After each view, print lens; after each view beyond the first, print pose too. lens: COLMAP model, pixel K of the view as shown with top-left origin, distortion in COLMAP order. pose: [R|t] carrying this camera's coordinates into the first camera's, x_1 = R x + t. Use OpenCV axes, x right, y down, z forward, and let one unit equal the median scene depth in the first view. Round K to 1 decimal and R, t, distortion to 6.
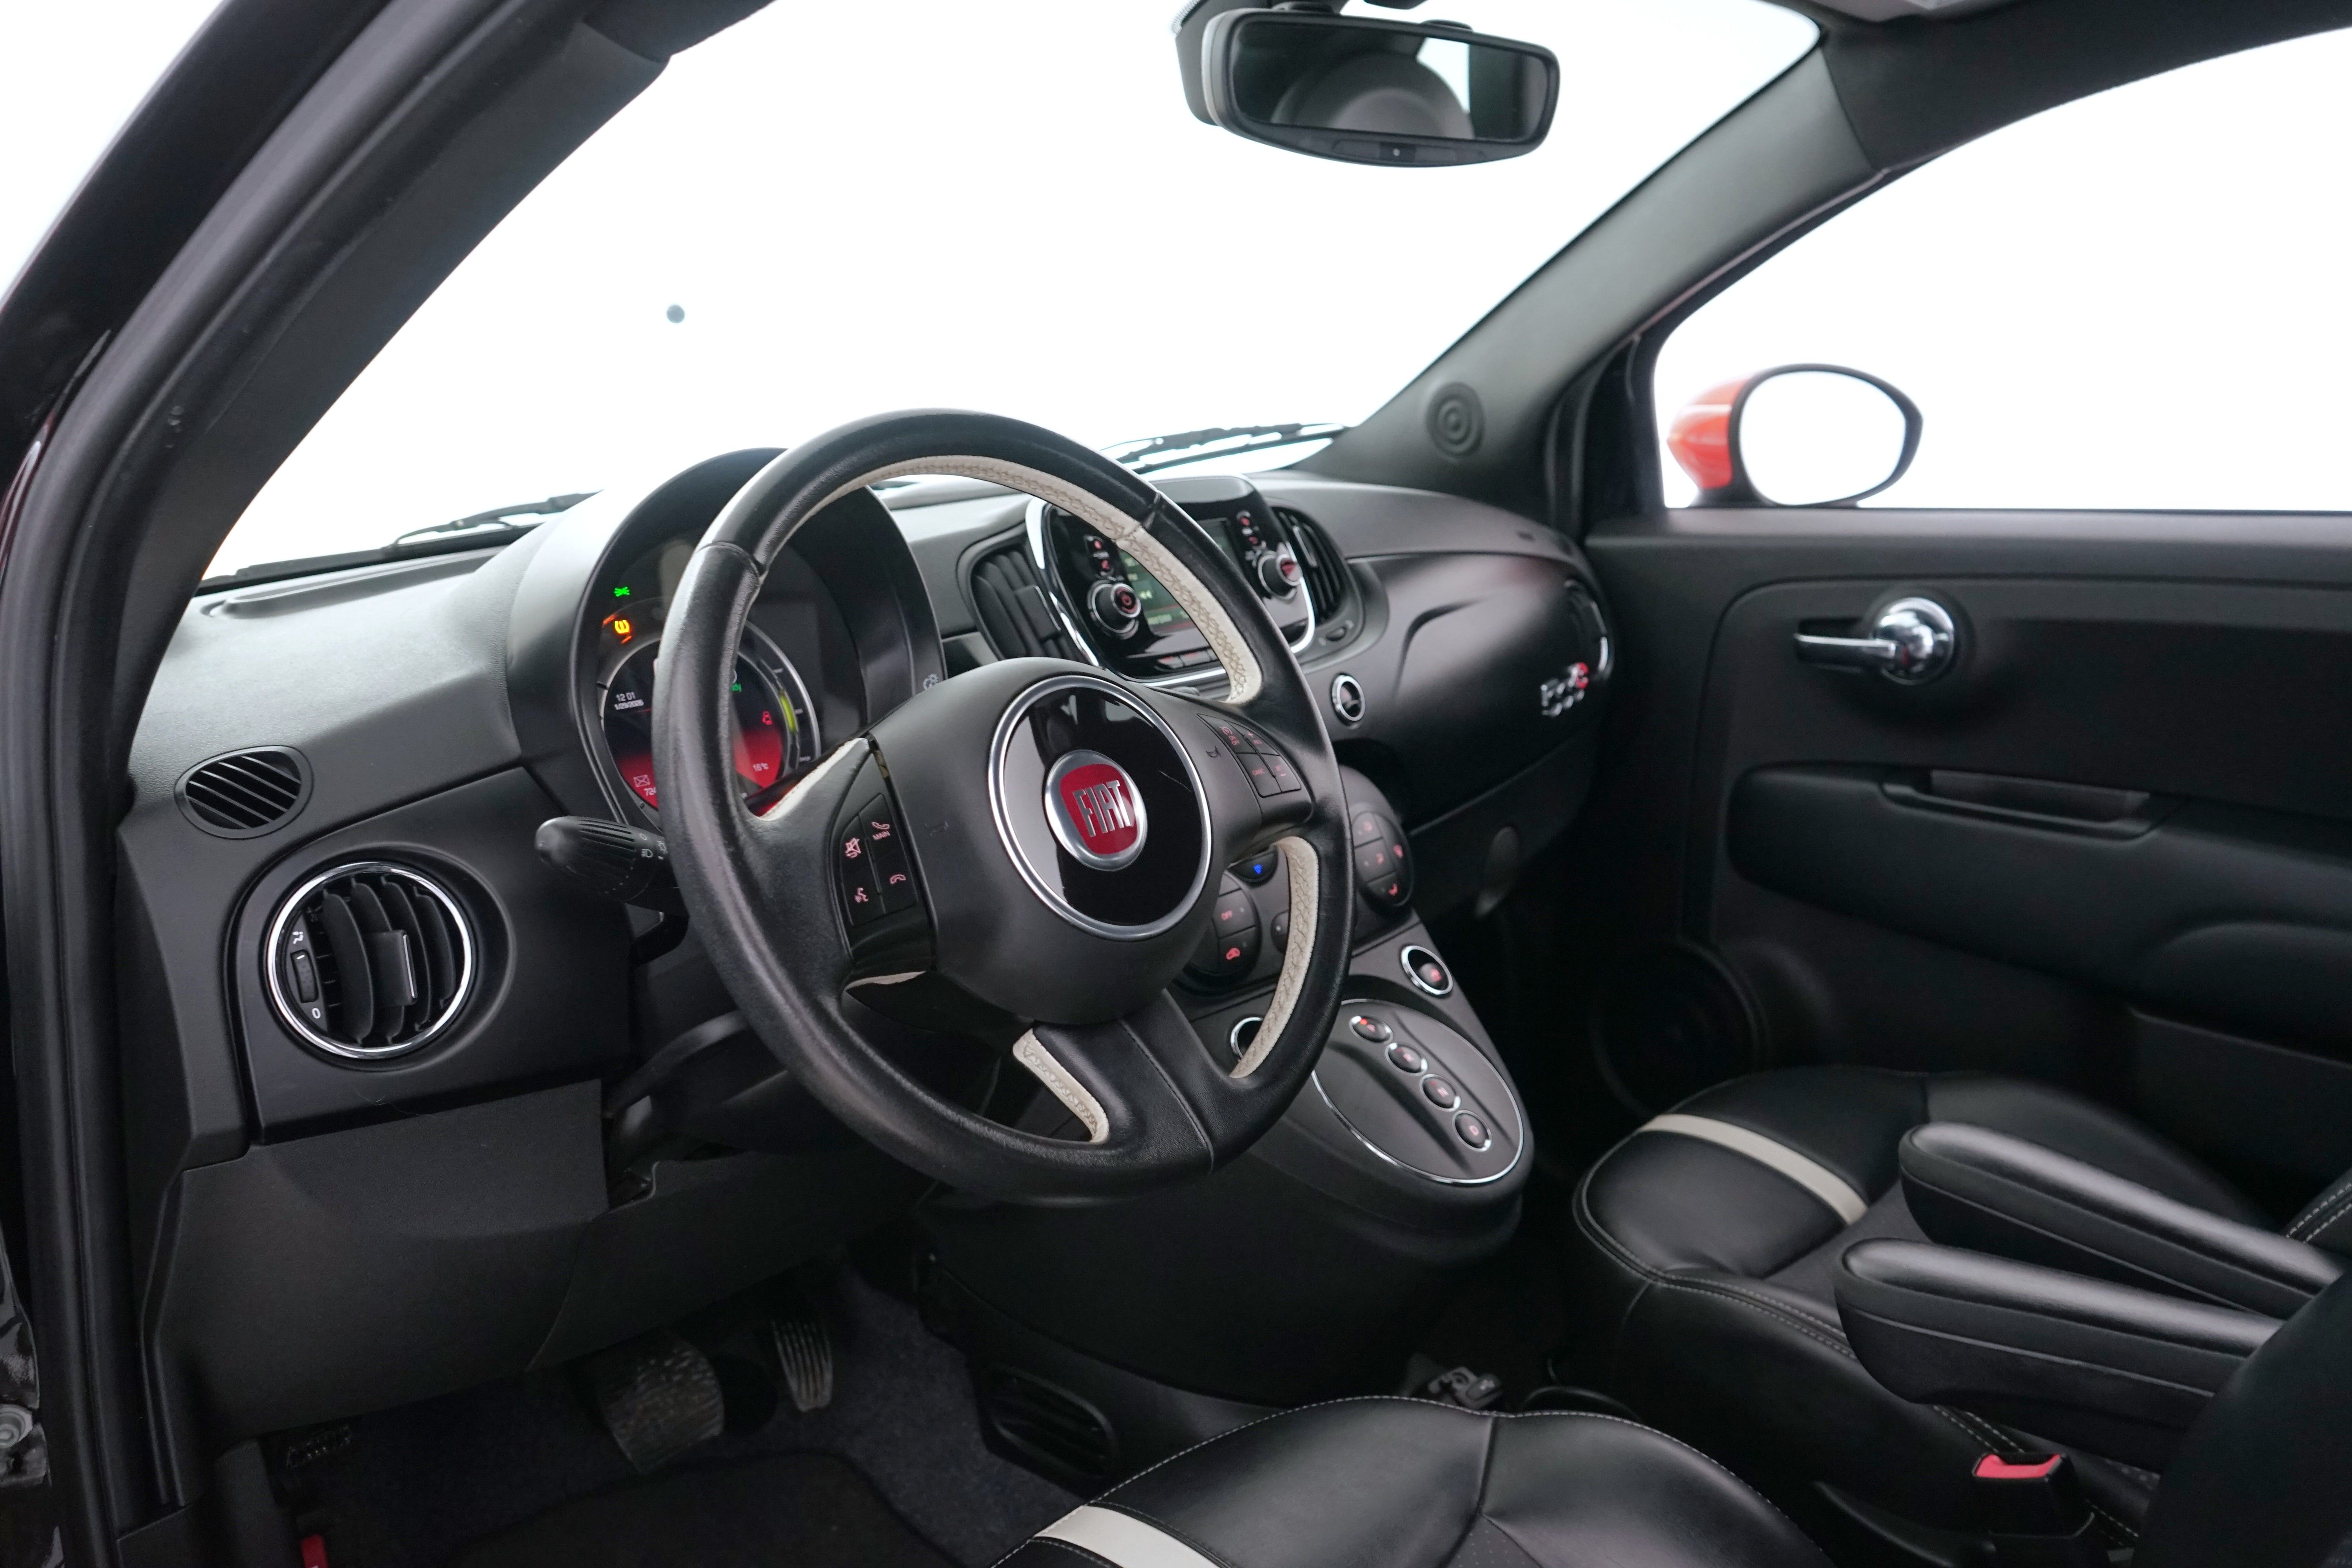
lens RADIAL K [[1851.6, 0, 1176.0], [0, 1851.6, 784.0], [0, 0, 1]] dist [0.000856, 0.006155]
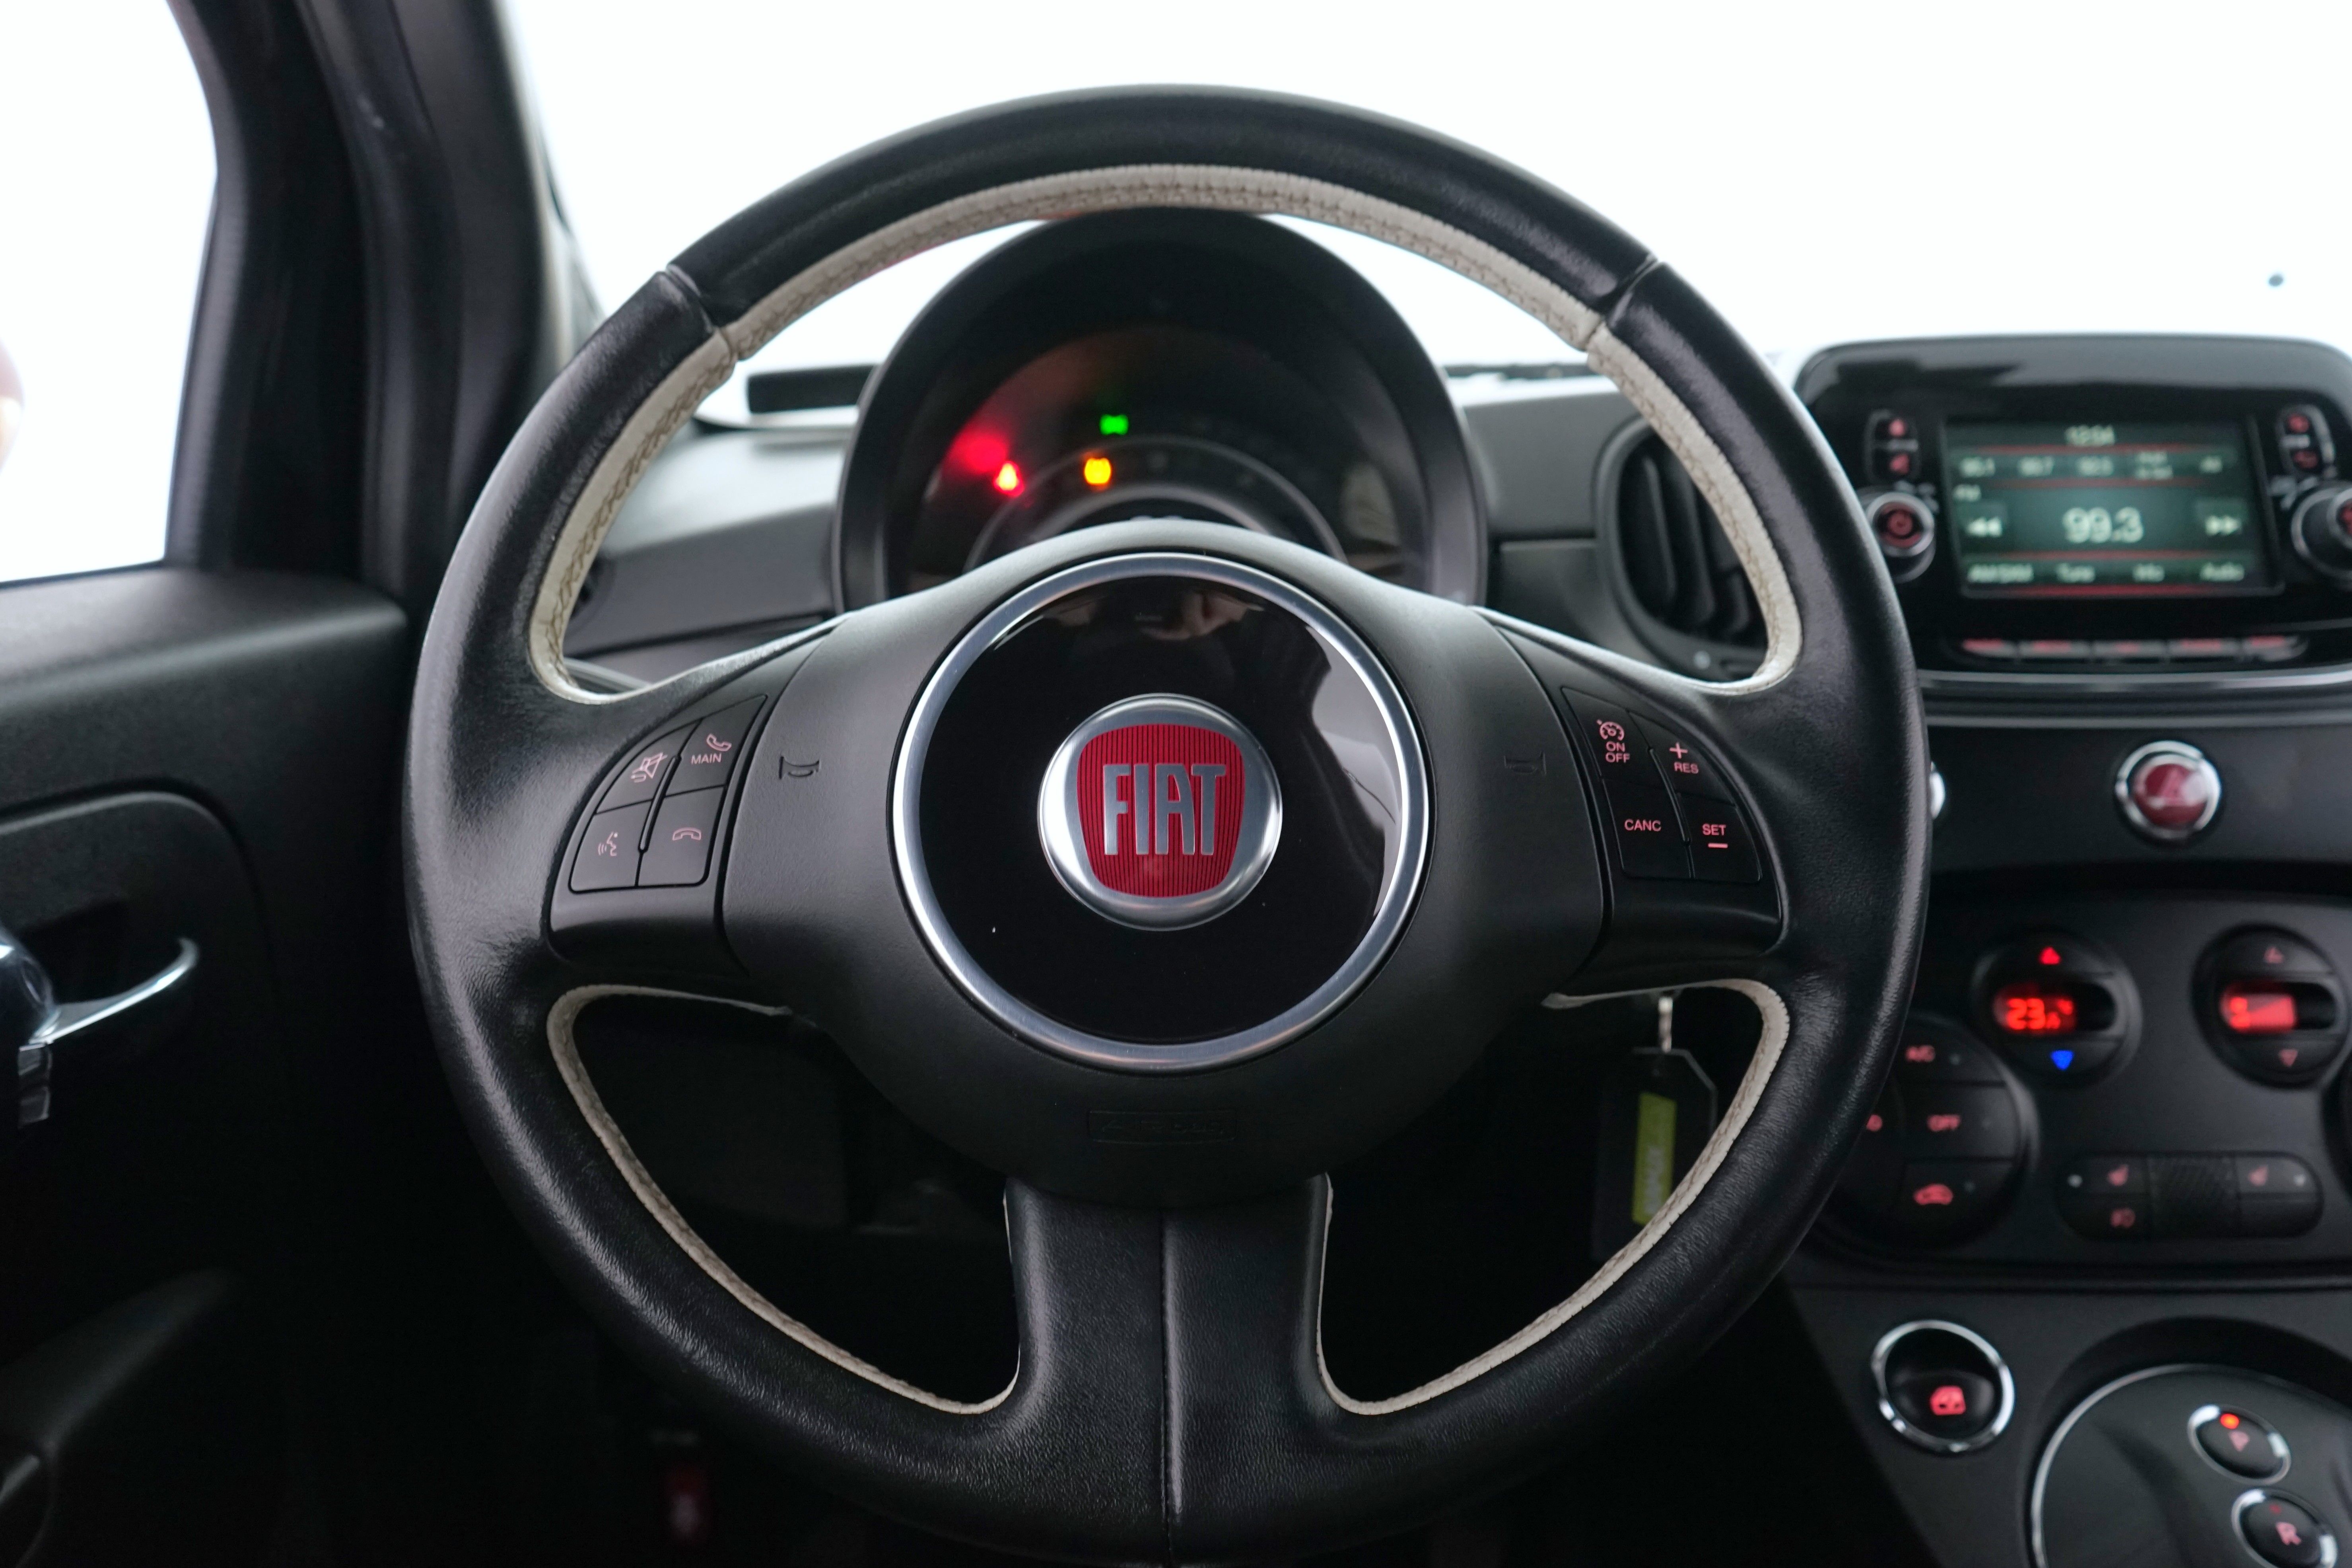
lens RADIAL K [[1871.2, 0, 1176.0], [0, 1871.2, 784.0], [0, 0, 1]] dist [-0.004193, 0.003887]
pose [[0.694790, 0.188412, -0.694095, 0.188523], [-0.191815, 0.978664, 0.073652, -0.018091], [0.693163, 0.081965, 0.716106, 0.369437]]
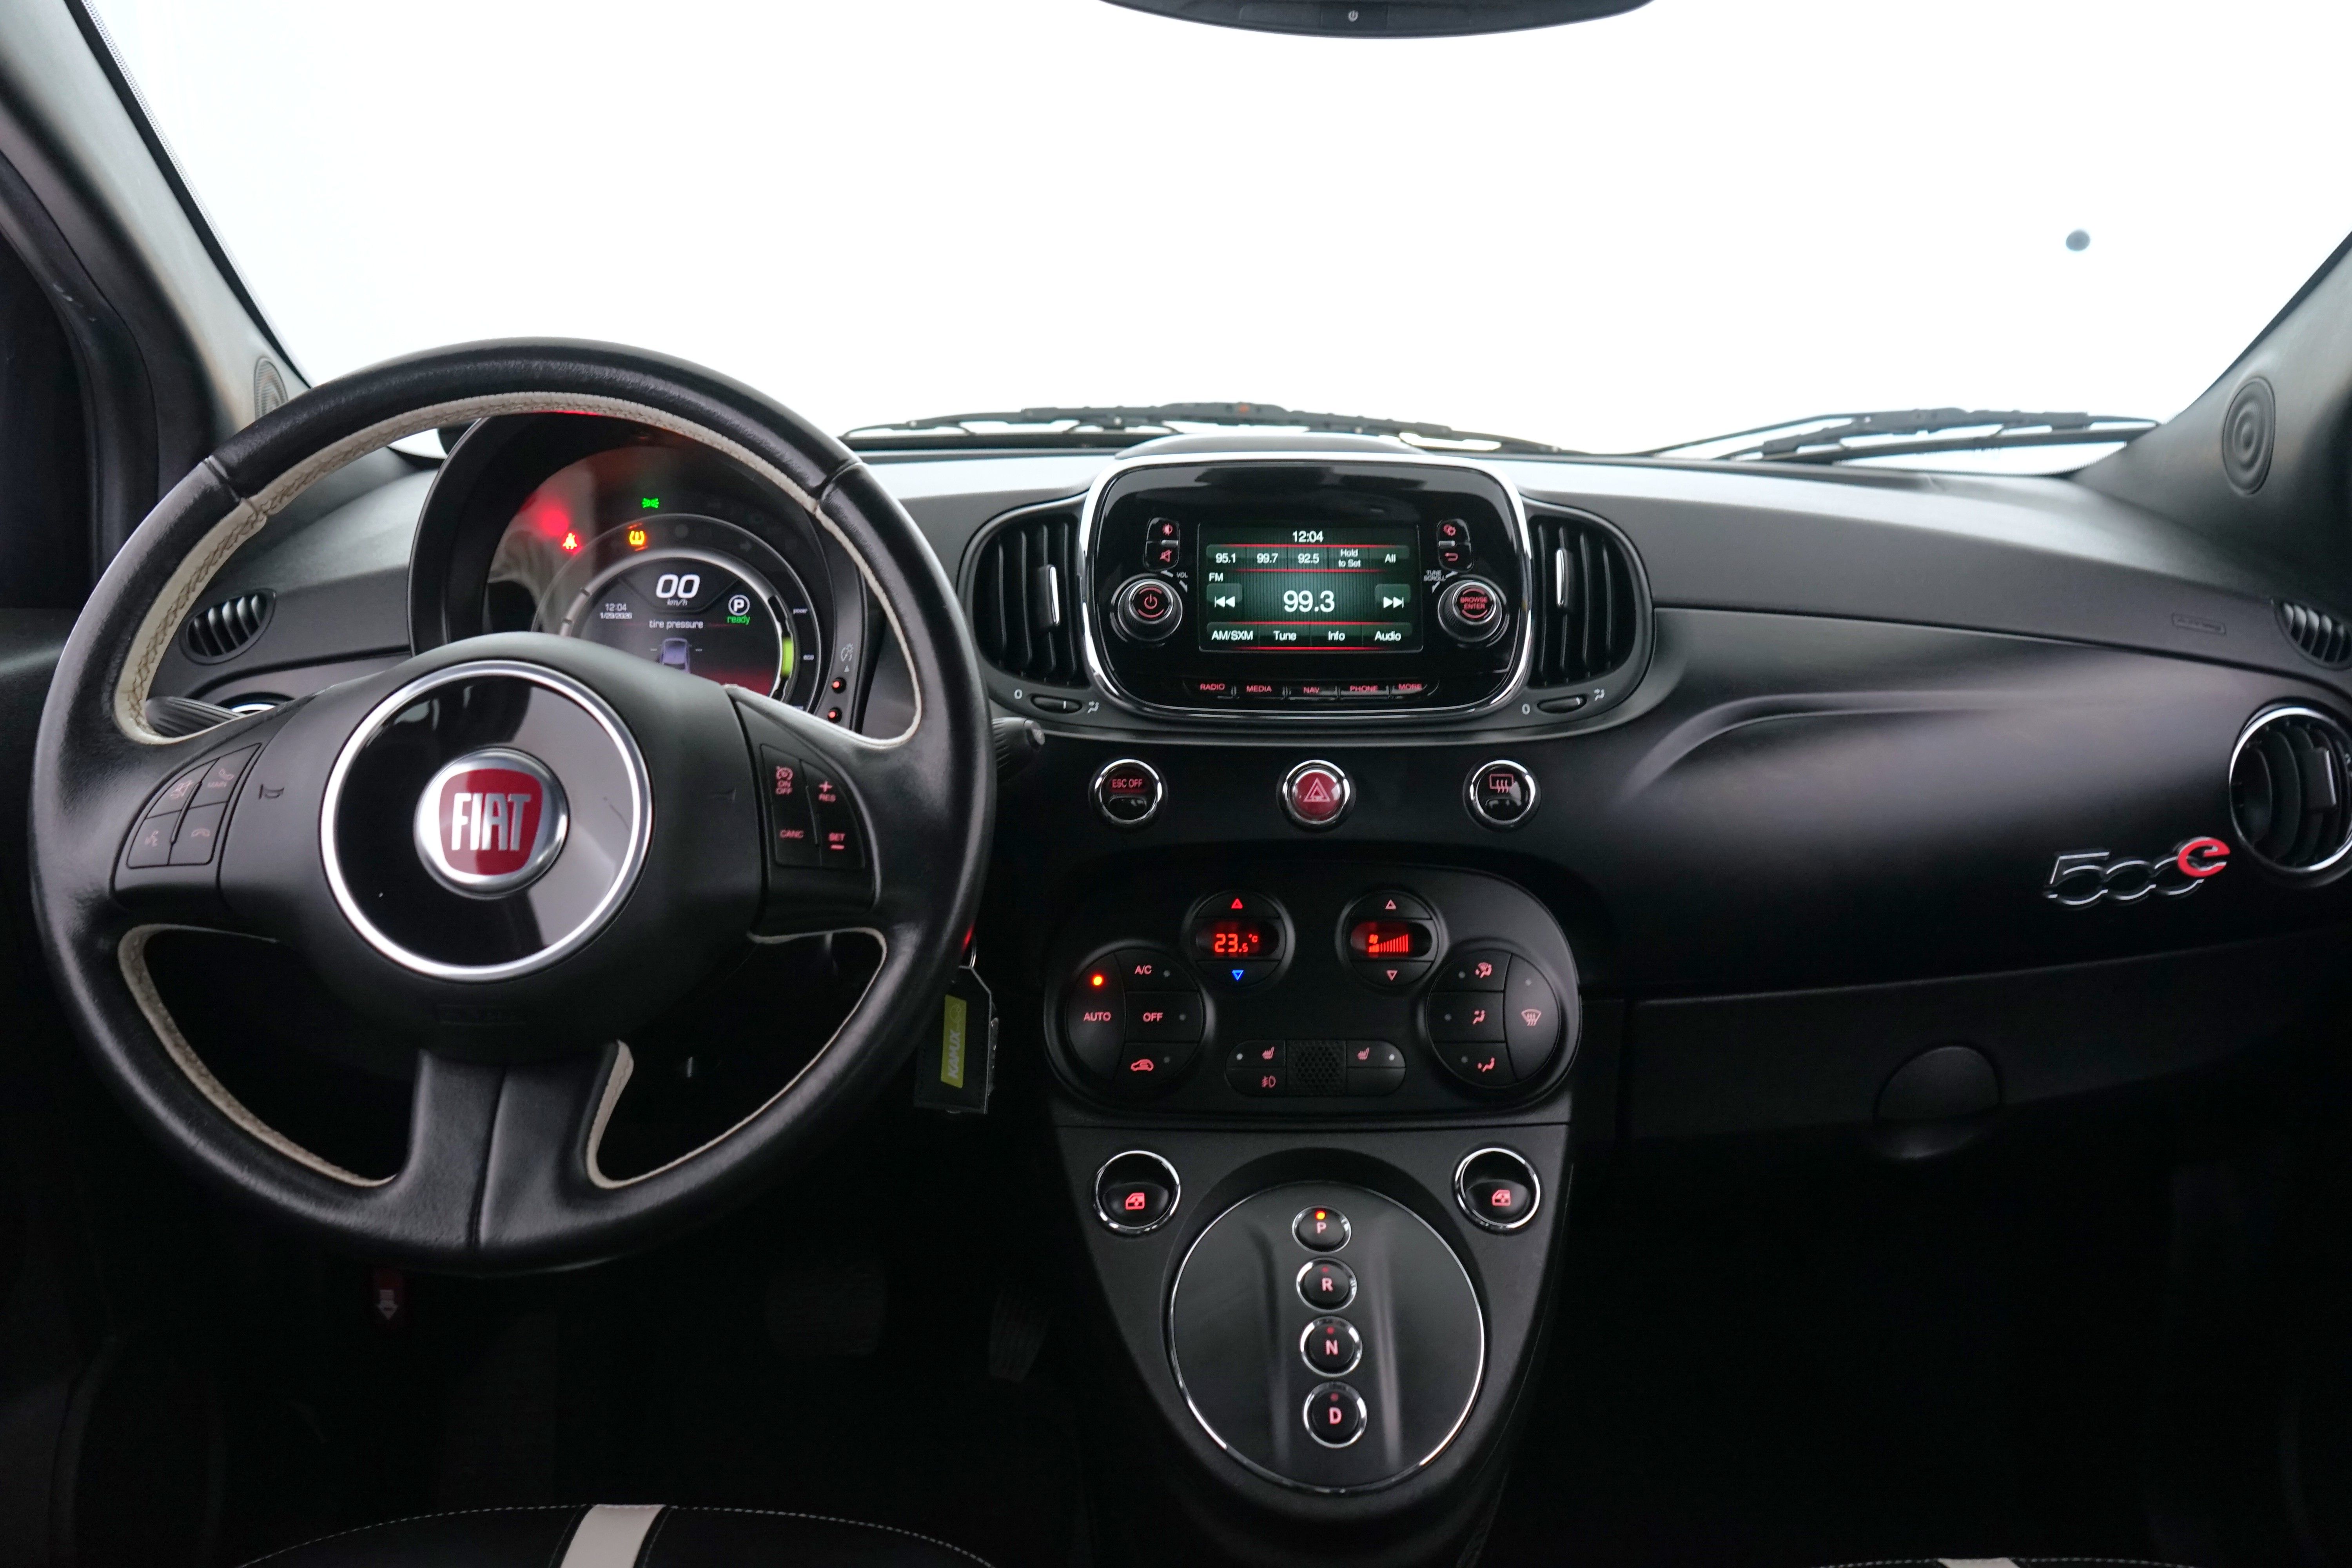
lens RADIAL K [[1851.6, 0, 1176.0], [0, 1851.6, 784.0], [0, 0, 1]] dist [0.000856, 0.006155]
pose [[0.704238, 0.235200, -0.669873, 0.440837], [-0.204932, 0.970712, 0.125383, -0.103037], [0.679744, 0.048979, 0.731812, 0.349012]]
